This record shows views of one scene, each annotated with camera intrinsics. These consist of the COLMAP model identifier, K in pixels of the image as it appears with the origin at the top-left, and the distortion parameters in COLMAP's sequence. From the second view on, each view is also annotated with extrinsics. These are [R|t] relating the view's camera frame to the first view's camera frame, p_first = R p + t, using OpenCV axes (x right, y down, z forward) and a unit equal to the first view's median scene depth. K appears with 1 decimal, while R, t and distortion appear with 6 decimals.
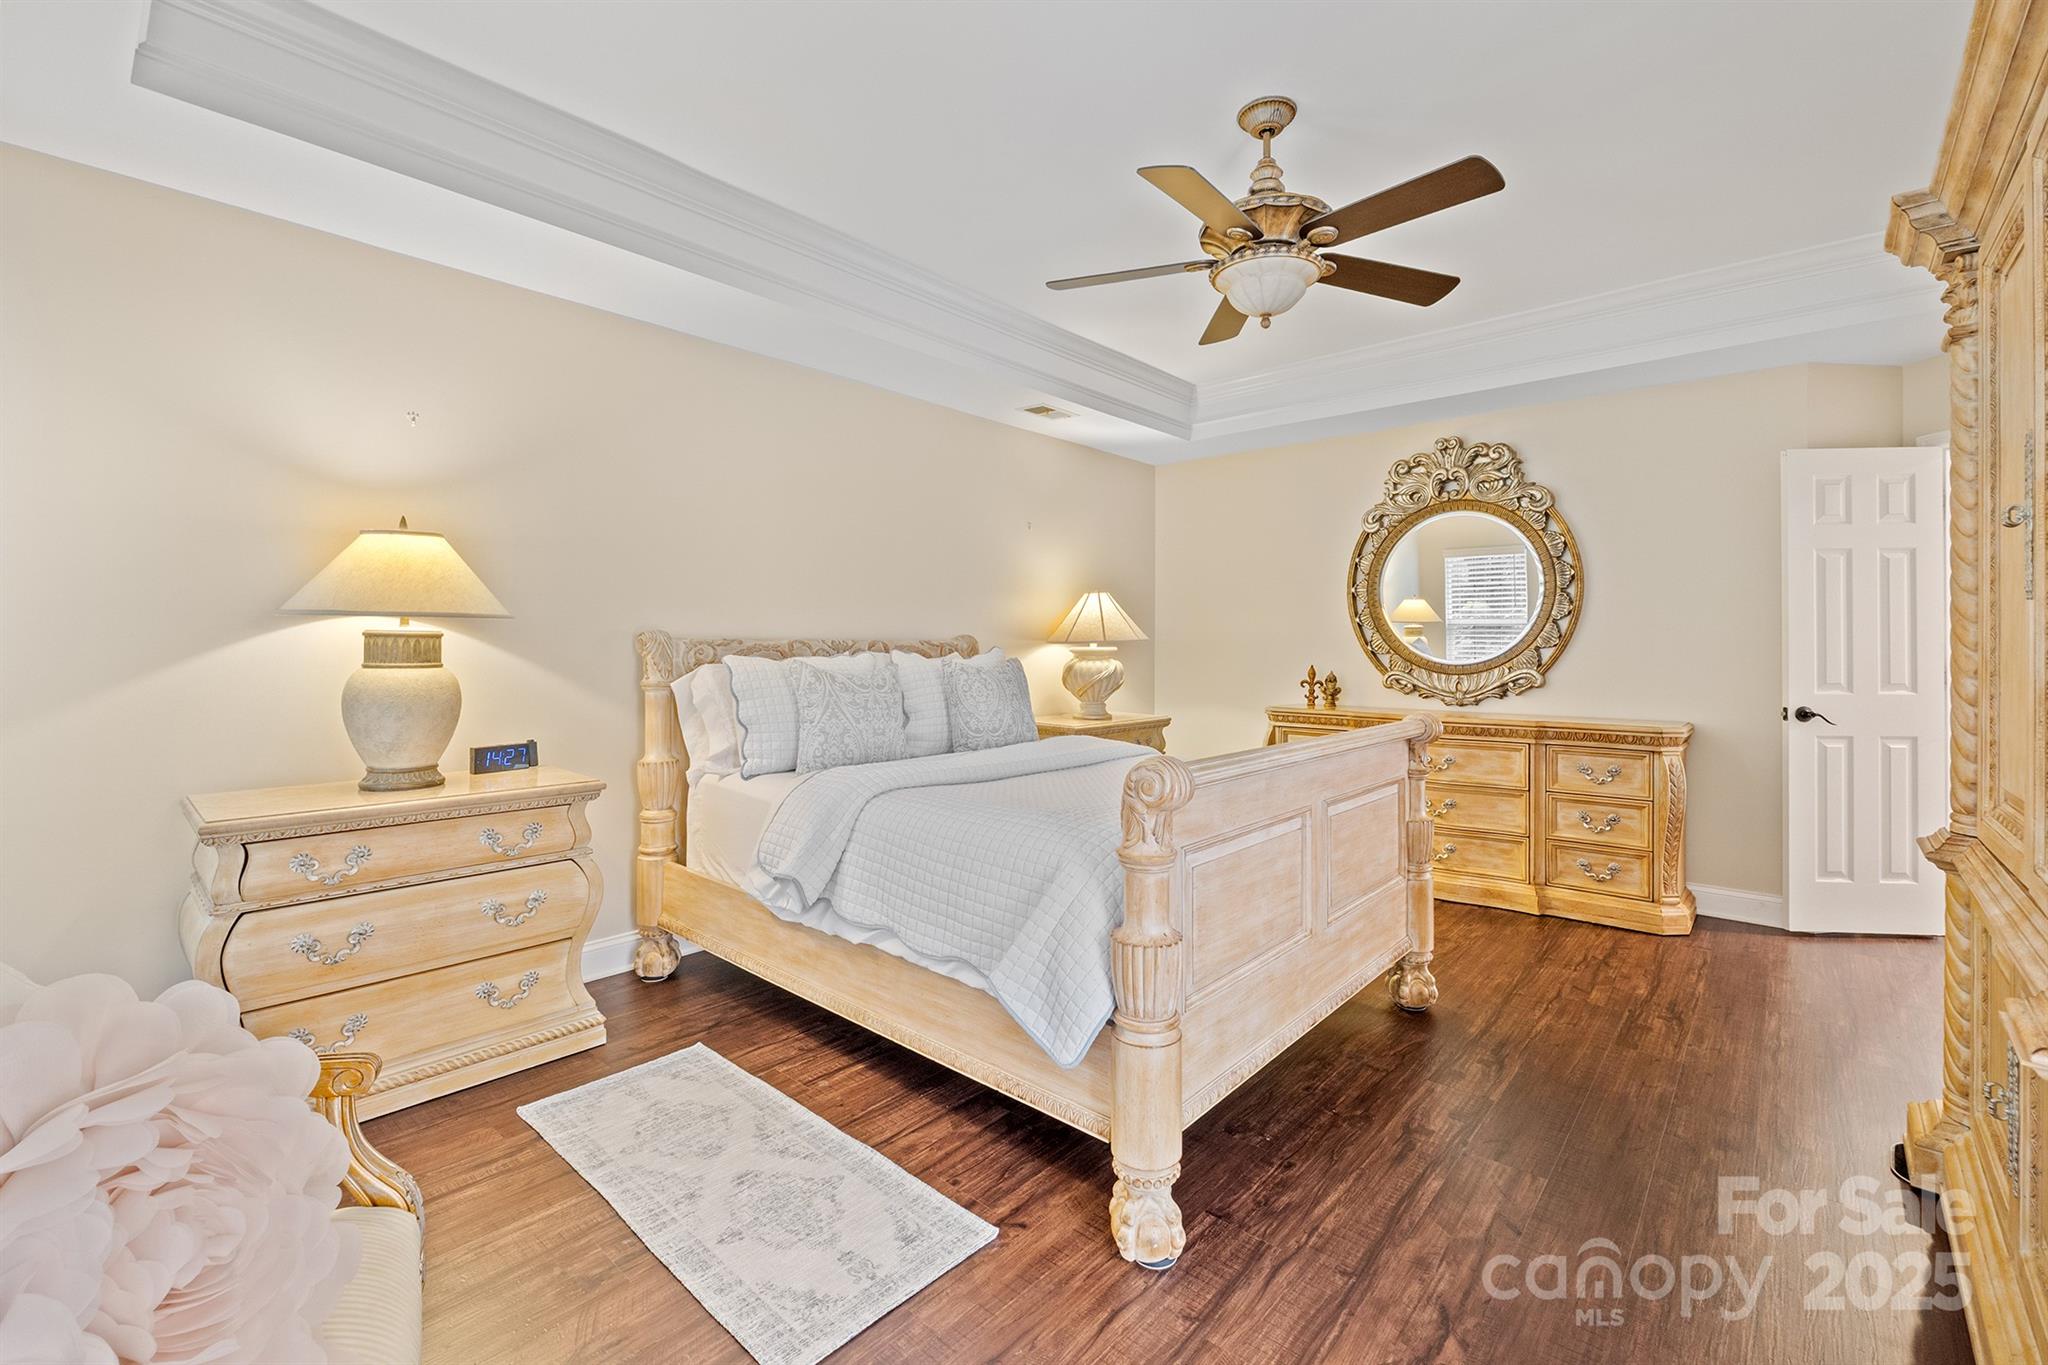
lens RADIAL K [[873.2, 0, 1026.4], [0, 873.2, 656.8], [0, 0, 1]] dist [-0.002772, -0.000257]
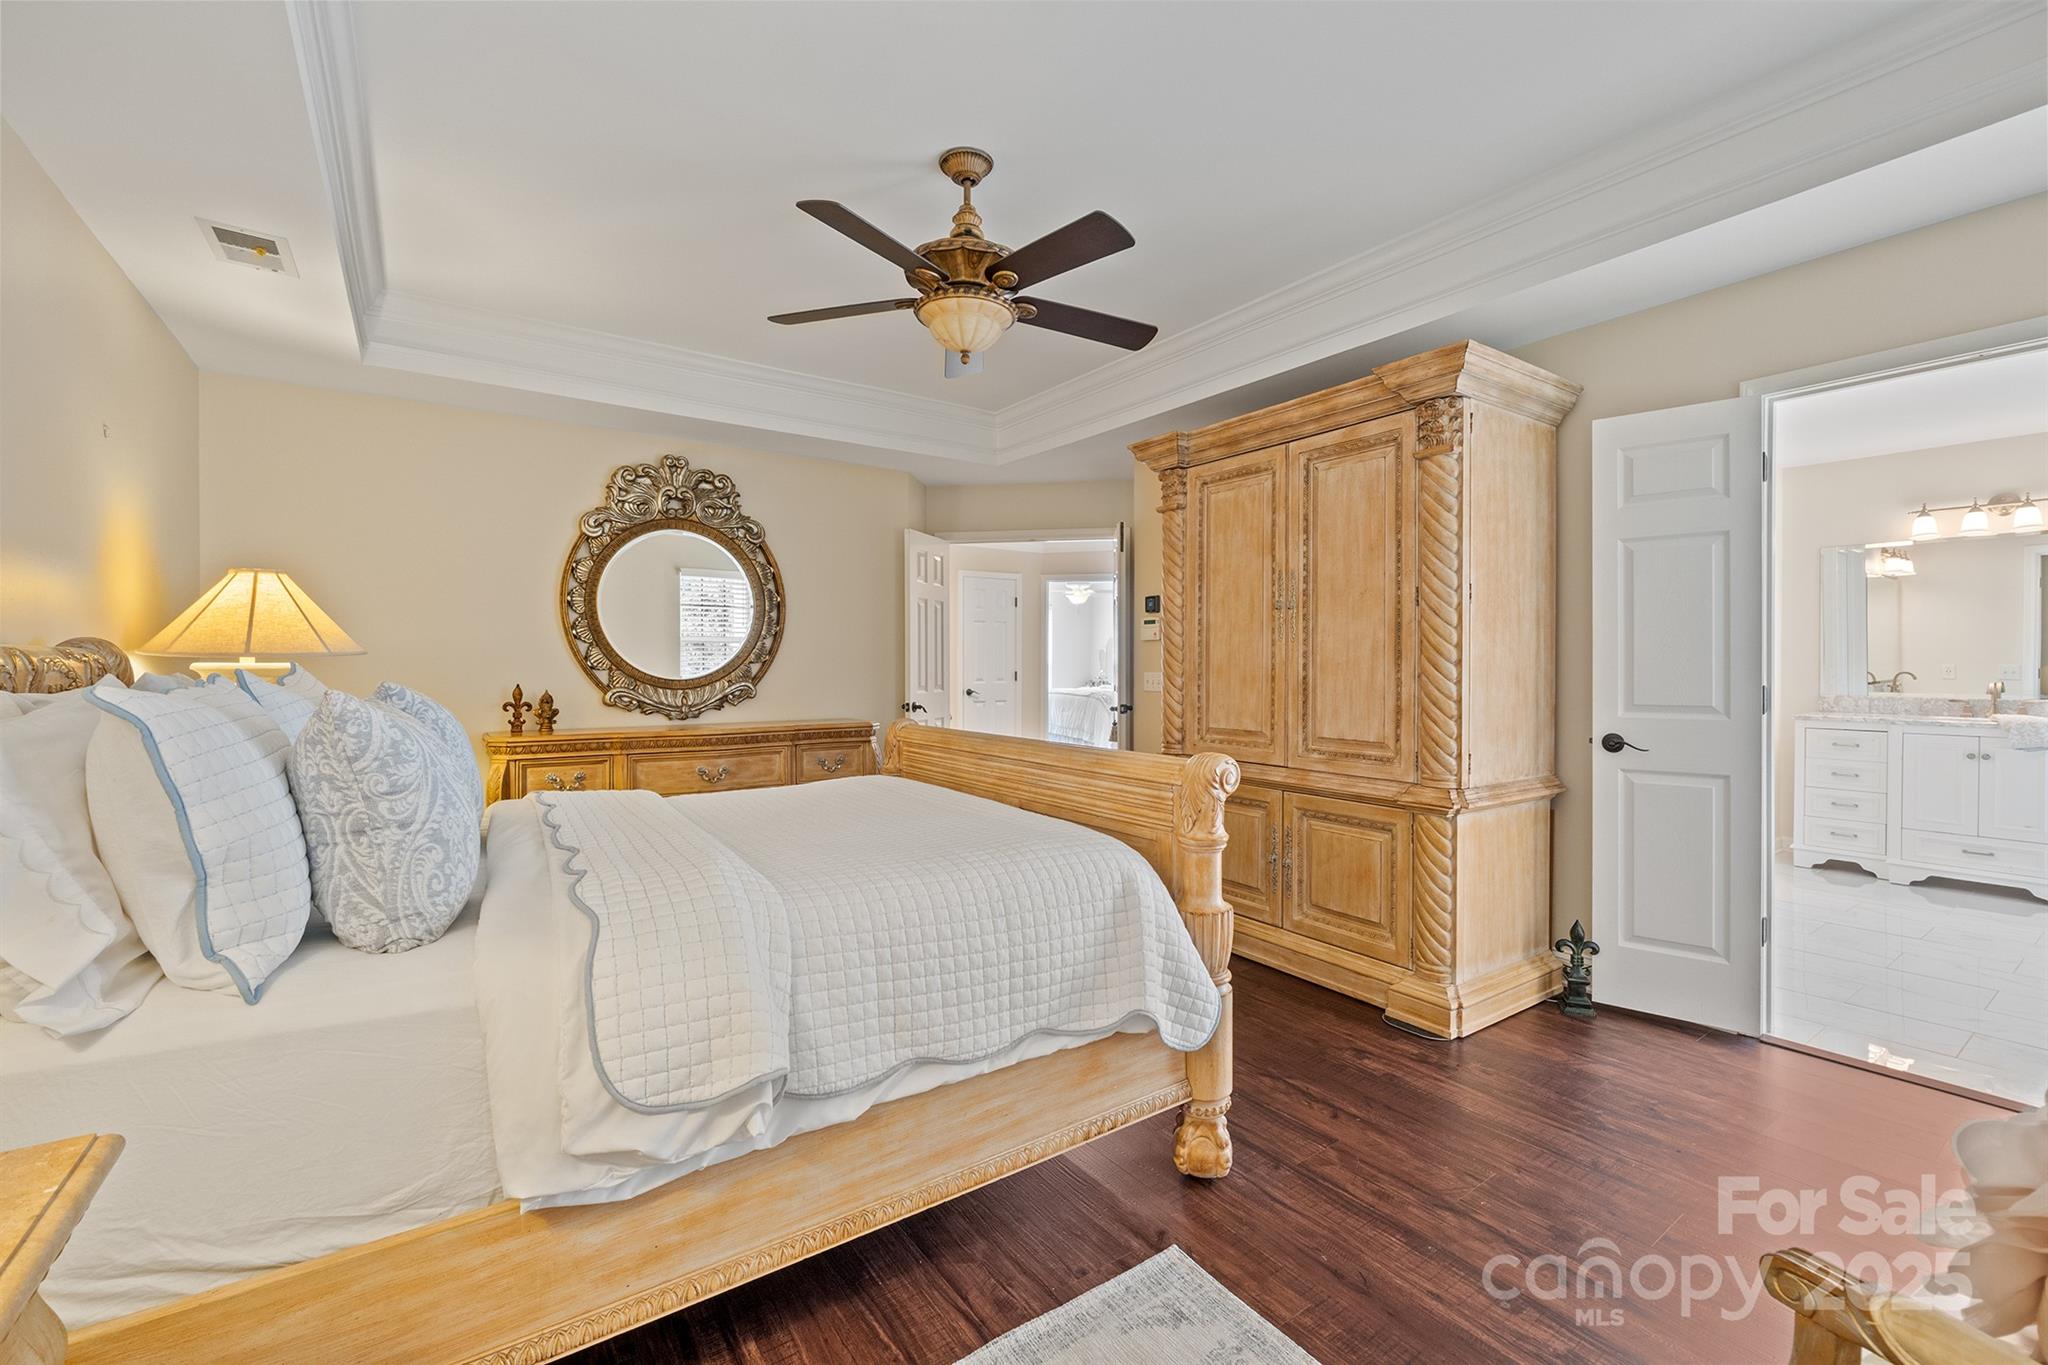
lens RADIAL K [[864.3, 0, 1024.0], [0, 864.3, 682.5], [0, 0, 1]] dist [-0.002838, -0.000260]
pose [[0.227830, -0.023529, 0.973417, -0.748730], [0.011659, 0.999702, 0.021435, -0.008366], [-0.973631, 0.006465, 0.228037, 0.693850]]
